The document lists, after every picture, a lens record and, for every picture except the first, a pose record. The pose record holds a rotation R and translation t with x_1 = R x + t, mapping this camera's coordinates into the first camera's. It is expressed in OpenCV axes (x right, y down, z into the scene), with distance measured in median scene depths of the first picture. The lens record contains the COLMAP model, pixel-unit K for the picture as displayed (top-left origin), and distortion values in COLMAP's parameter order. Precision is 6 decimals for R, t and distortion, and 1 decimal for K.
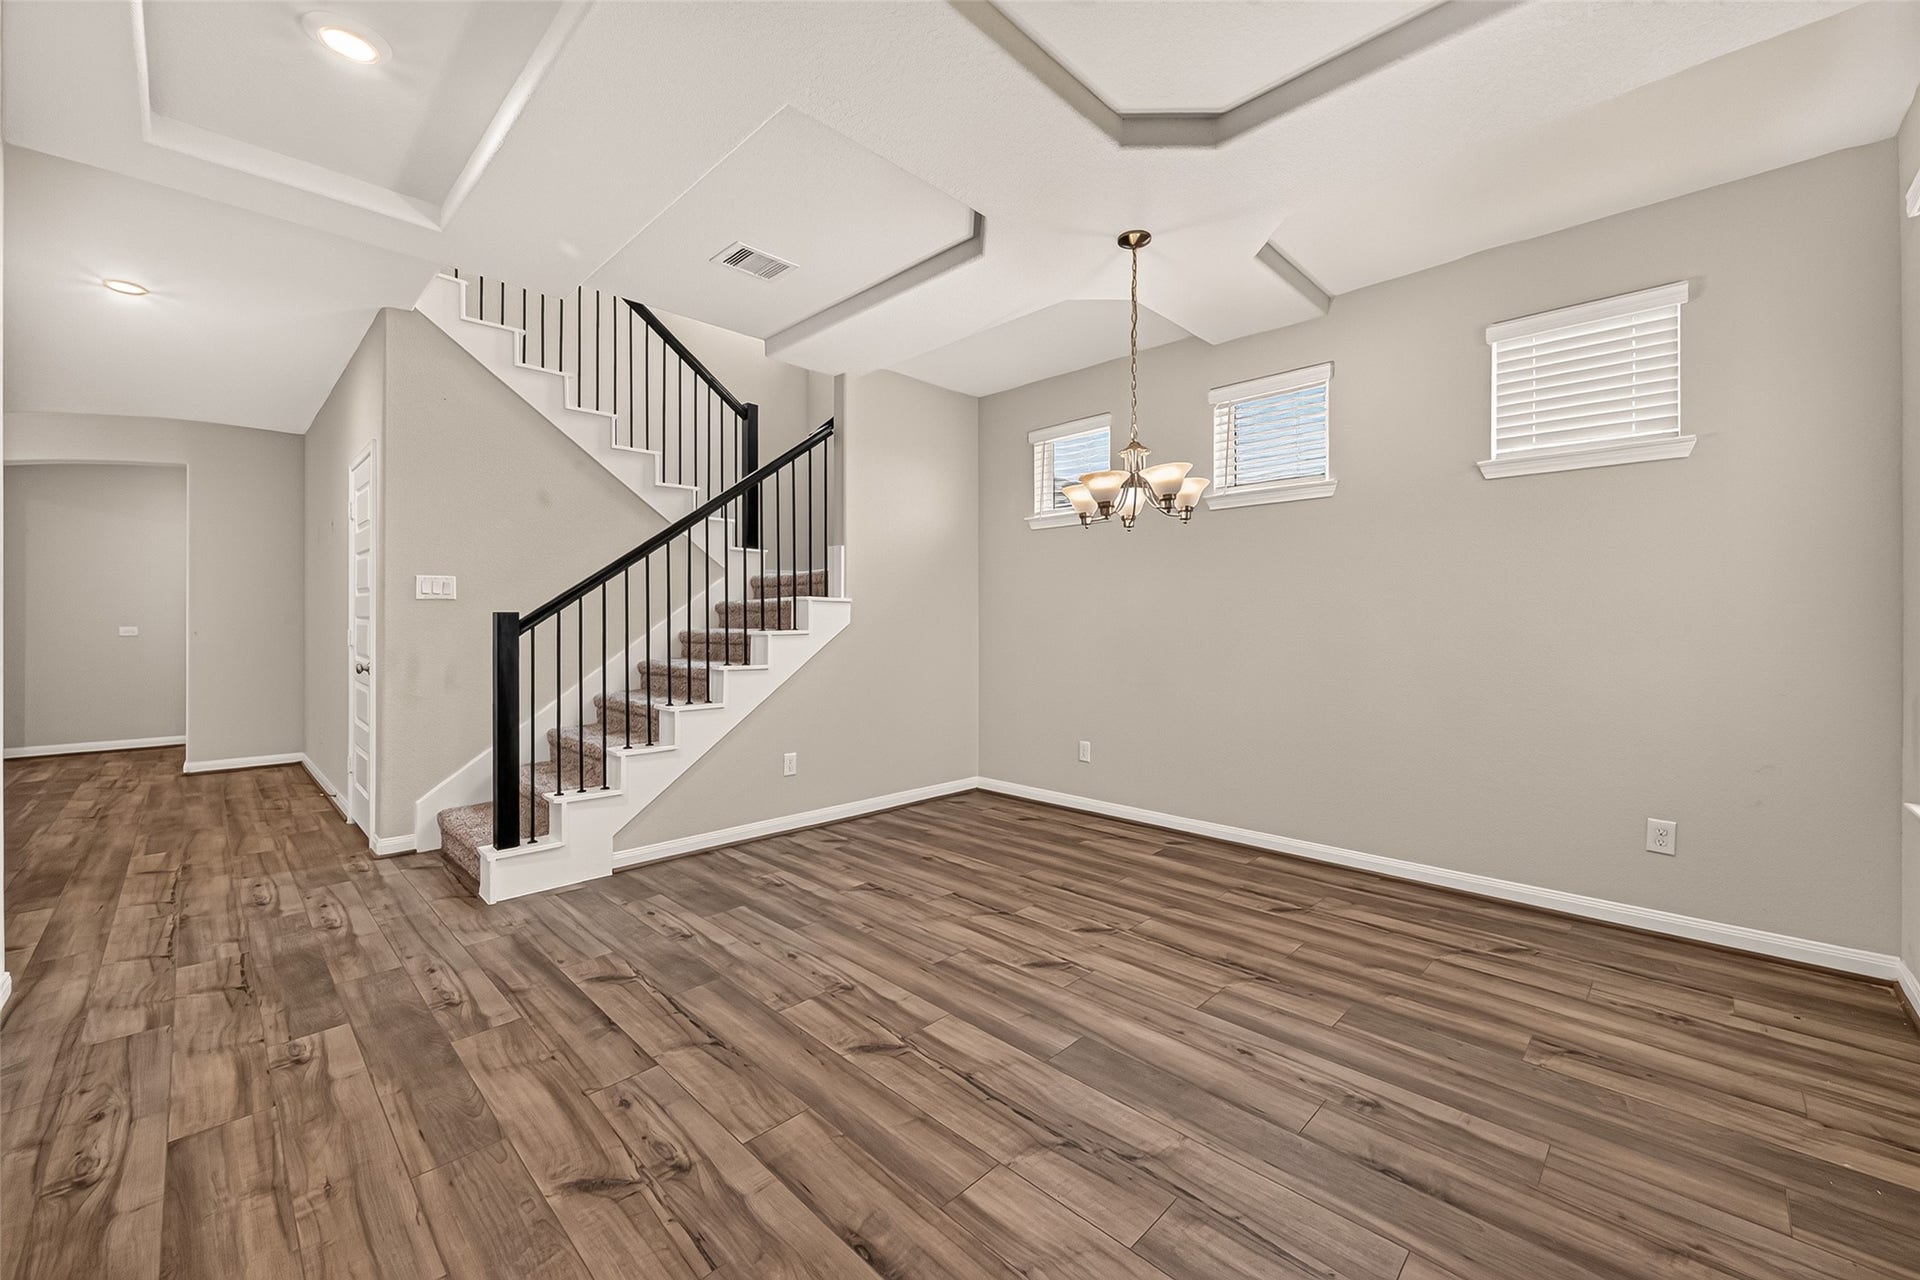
lens RADIAL K [[750.6, 0, 969.8], [0, 750.6, 632.1], [0, 0, 1]] dist [-0.001718, -0.000411]
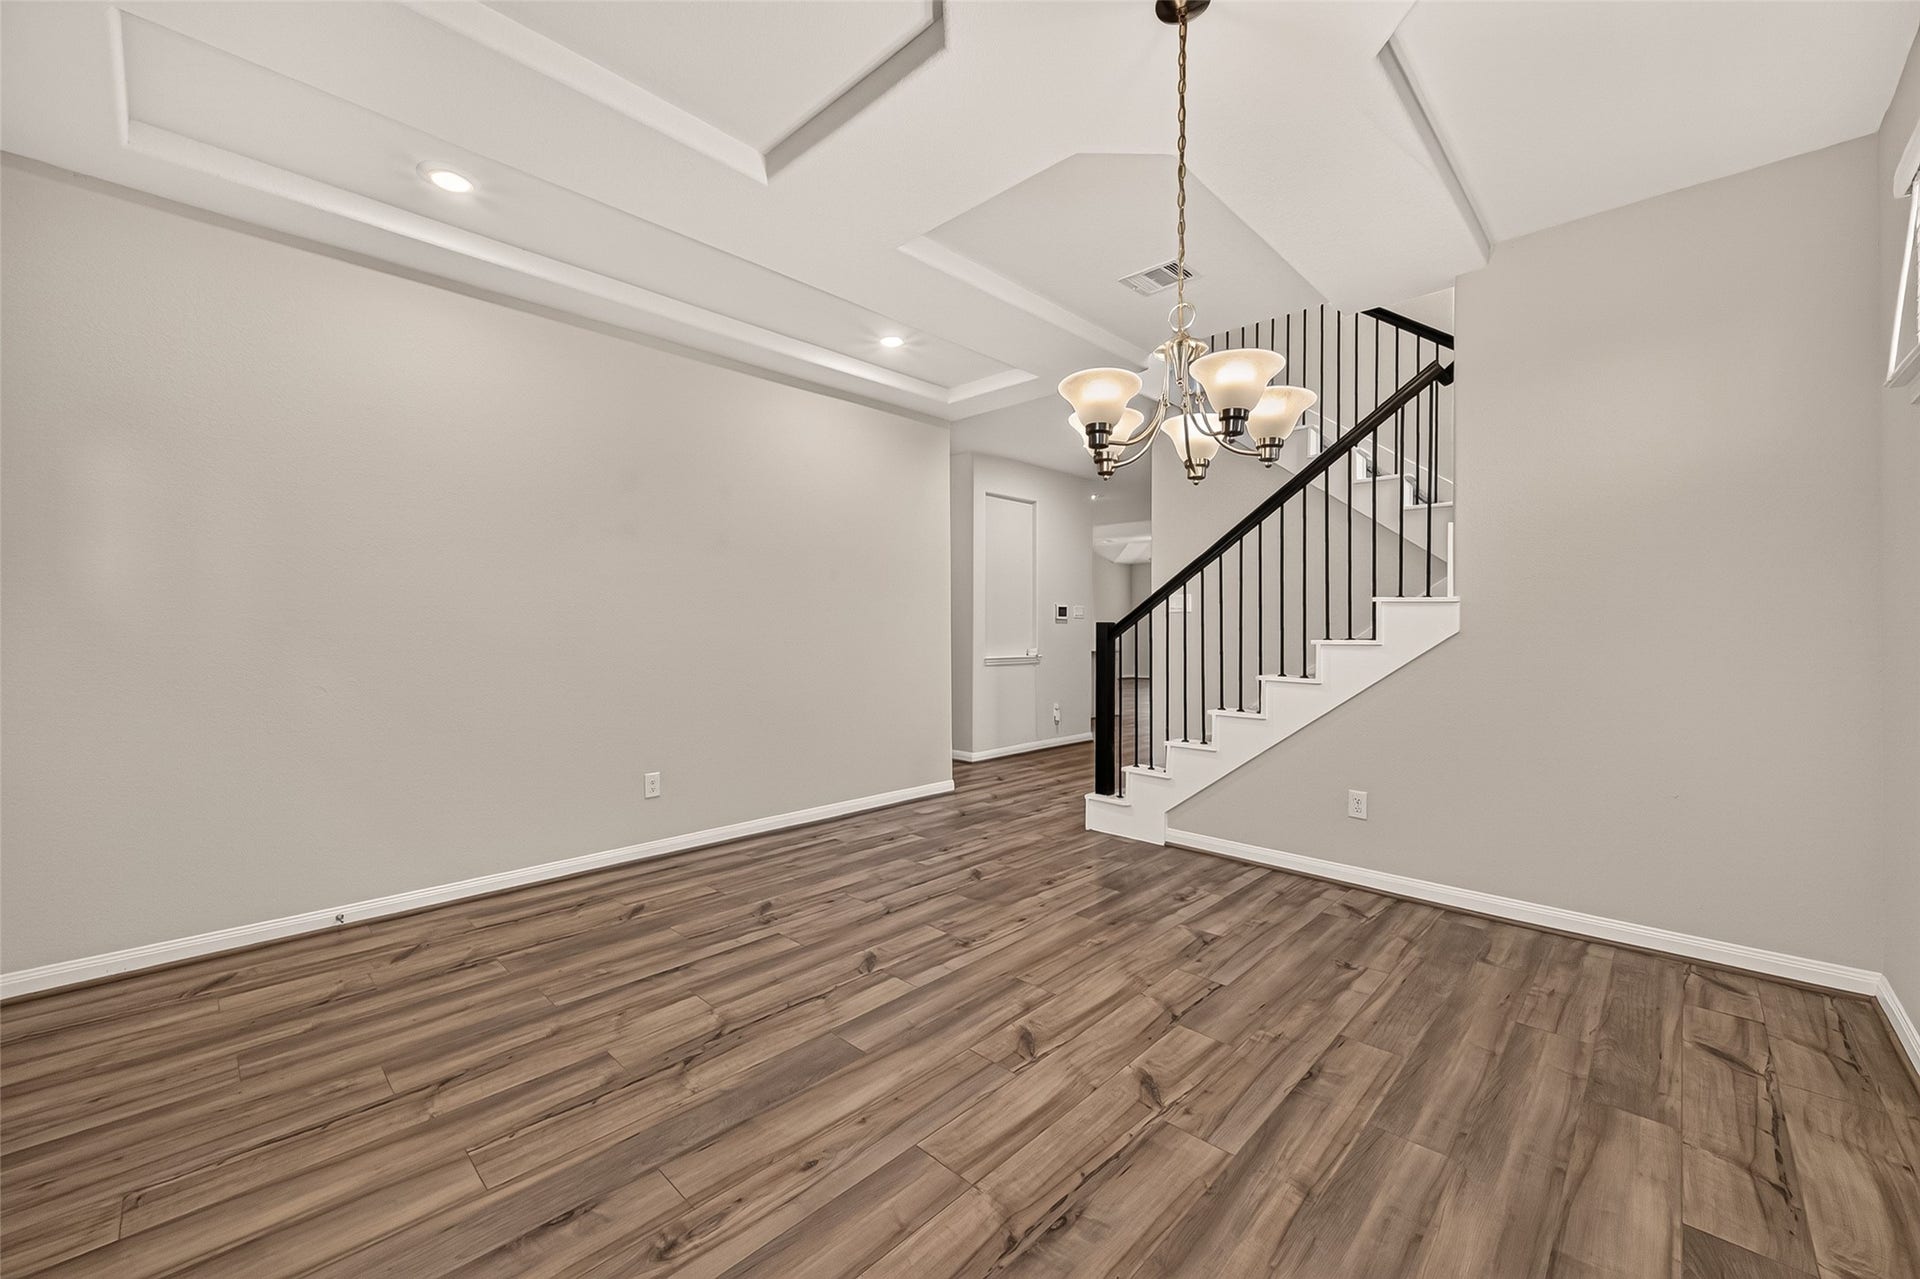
lens RADIAL K [[750.6, 0, 970.3], [0, 750.6, 629.4], [0, 0, 1]] dist [-0.001718, -0.000411]
pose [[0.020404, 0.002868, -0.999788, 0.876673], [-0.017204, 0.999849, 0.002517, -0.014256], [0.999644, 0.017149, 0.020450, 0.858282]]
